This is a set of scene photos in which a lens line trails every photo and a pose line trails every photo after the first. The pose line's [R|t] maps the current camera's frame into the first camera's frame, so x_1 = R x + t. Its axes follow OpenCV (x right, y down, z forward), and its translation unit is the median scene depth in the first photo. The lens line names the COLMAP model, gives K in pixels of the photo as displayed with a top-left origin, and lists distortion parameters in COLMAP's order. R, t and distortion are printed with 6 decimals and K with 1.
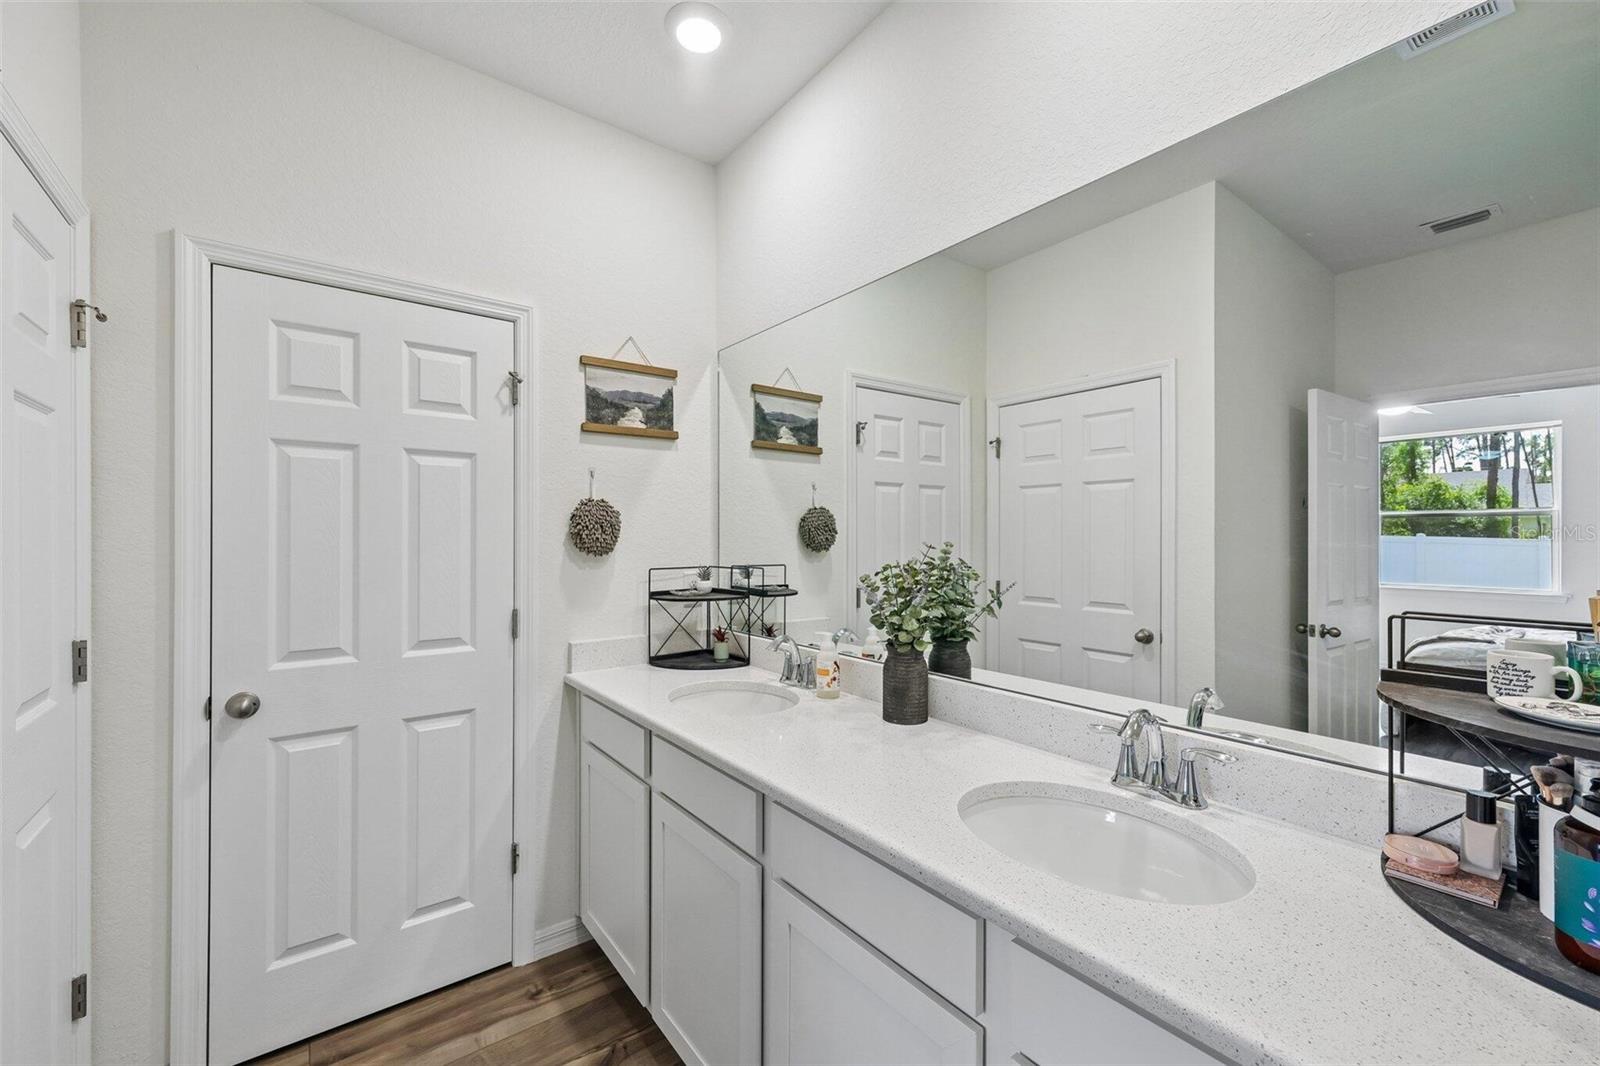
lens RADIAL K [[647.0, 0, 799.9], [0, 647.0, 540.2], [0, 0, 1]] dist [0.001835, 0.000215]
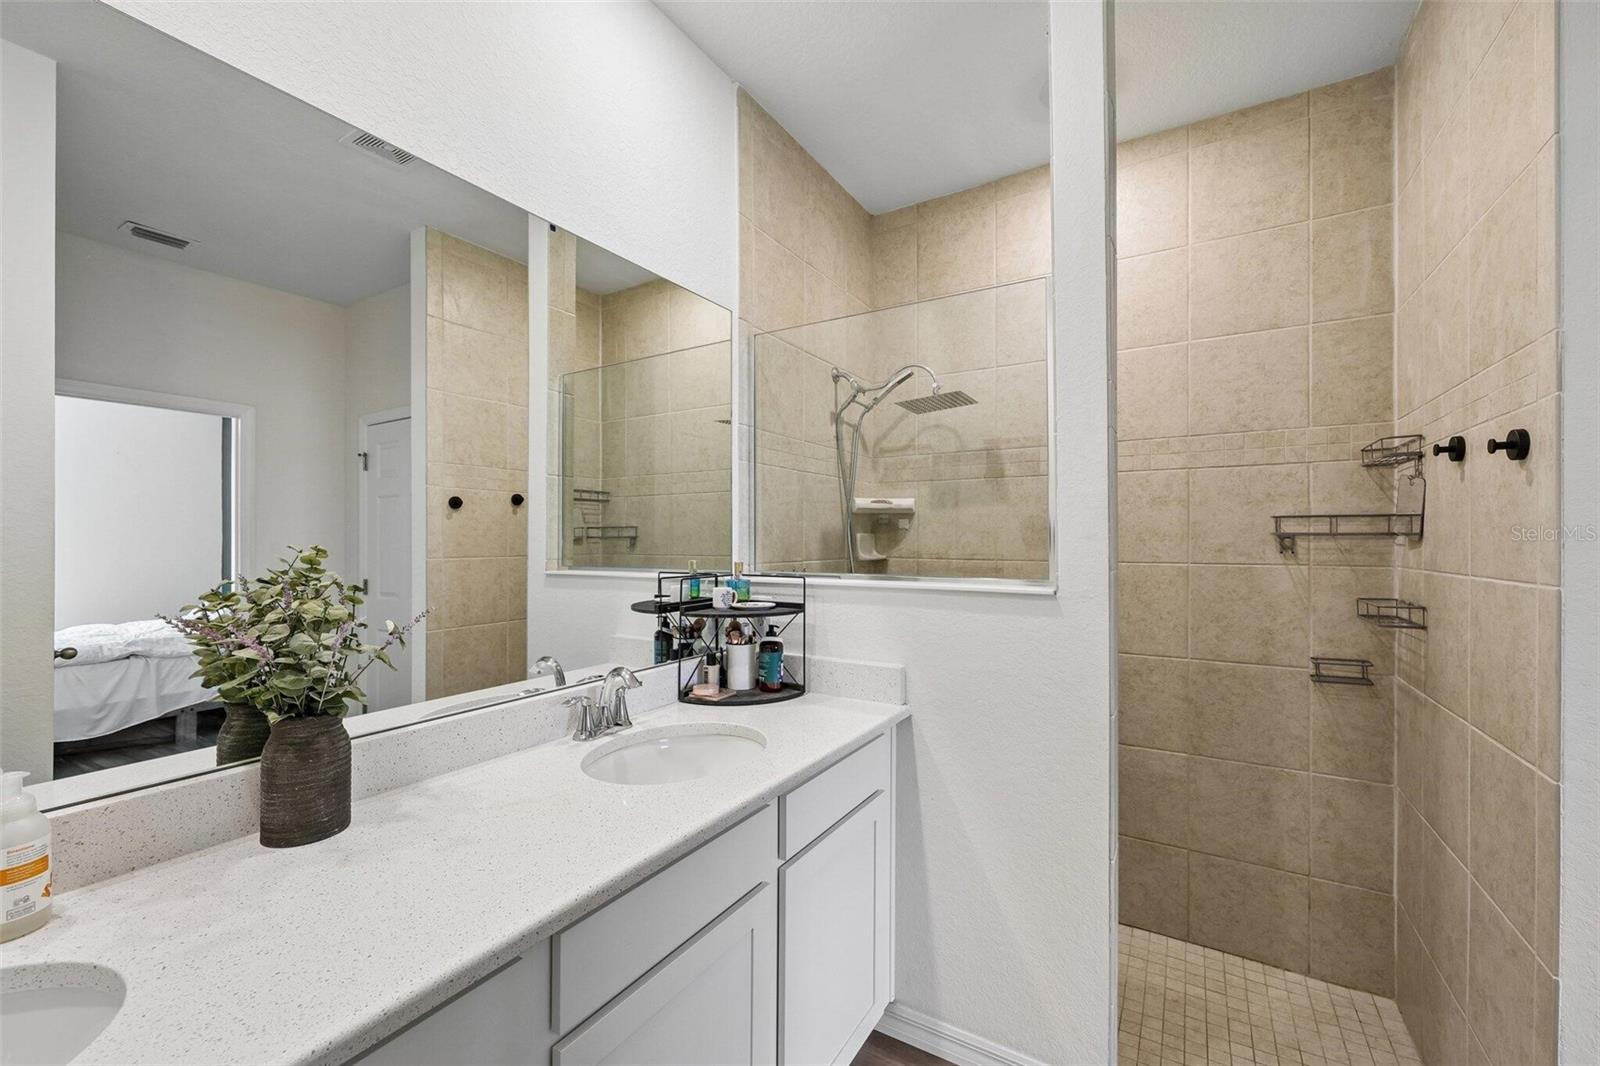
lens RADIAL K [[647.0, 0, 799.9], [0, 647.0, 540.2], [0, 0, 1]] dist [0.001835, 0.000215]
pose [[-0.360824, 0.001015, 0.932633, -0.662754], [0.009087, 0.999956, 0.002427, -0.000281], [-0.932590, 0.009350, -0.360817, 0.881981]]
